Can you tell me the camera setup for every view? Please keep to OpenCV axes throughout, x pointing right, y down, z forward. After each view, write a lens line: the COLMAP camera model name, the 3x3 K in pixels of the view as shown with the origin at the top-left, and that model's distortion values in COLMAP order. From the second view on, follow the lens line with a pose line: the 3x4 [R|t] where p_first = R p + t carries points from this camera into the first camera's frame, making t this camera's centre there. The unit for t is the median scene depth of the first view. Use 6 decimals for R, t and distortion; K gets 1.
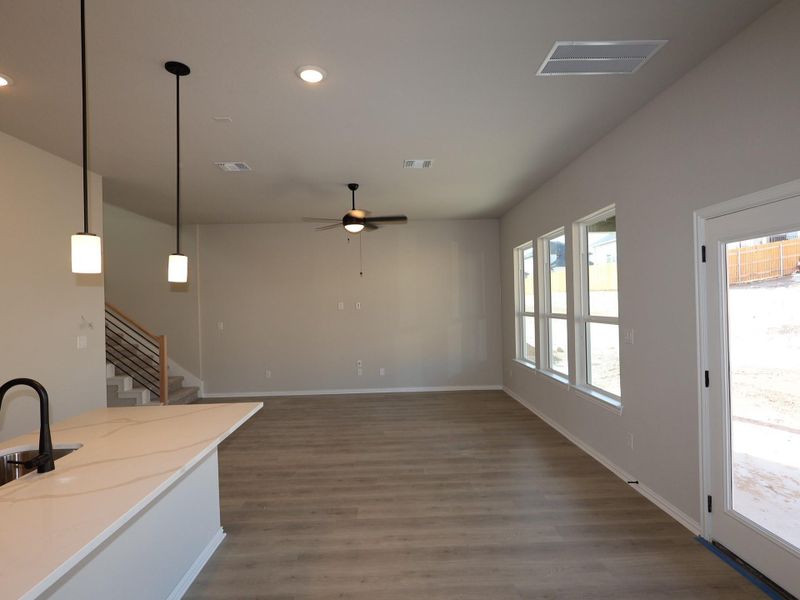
lens RADIAL K [[417.3, 0, 400.0], [0, 417.3, 300.0], [0, 0, 1]] dist [-0.003849, -0.001303]
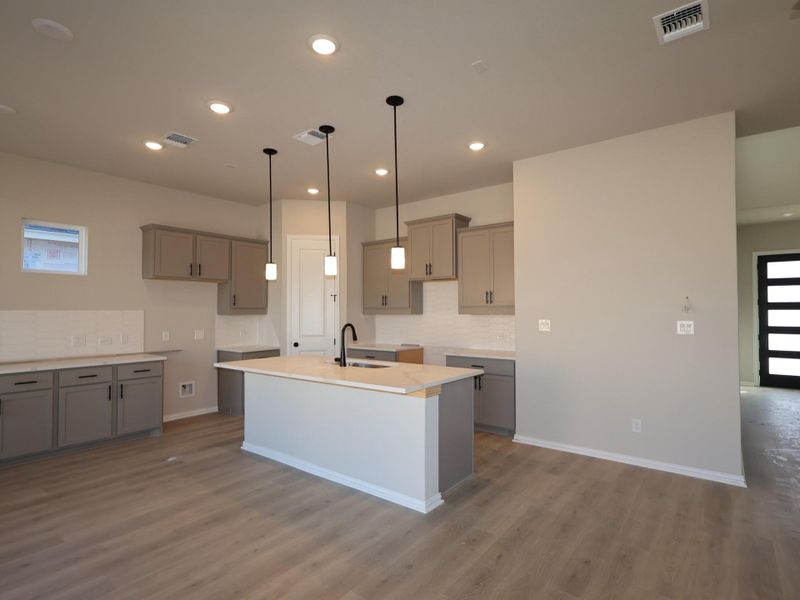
lens RADIAL K [[417.3, 0, 400.0], [0, 417.3, 300.0], [0, 0, 1]] dist [-0.003849, -0.001303]
pose [[-0.631089, 0.003779, -0.775701, 0.338950], [0.022379, 0.999661, -0.013337, 0.054370], [0.775387, -0.025776, -0.630960, 1.364524]]
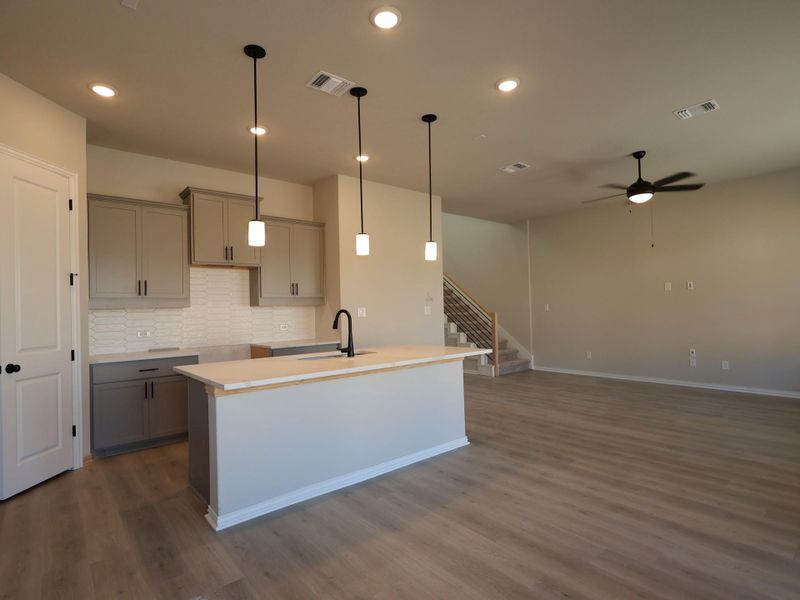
lens RADIAL K [[417.3, 0, 400.0], [0, 417.3, 300.0], [0, 0, 1]] dist [-0.003849, -0.001303]
pose [[0.626721, -0.006250, -0.779219, 0.435398], [0.013026, 0.999912, 0.002456, 0.074157], [0.779135, -0.011689, 0.626748, -0.026546]]
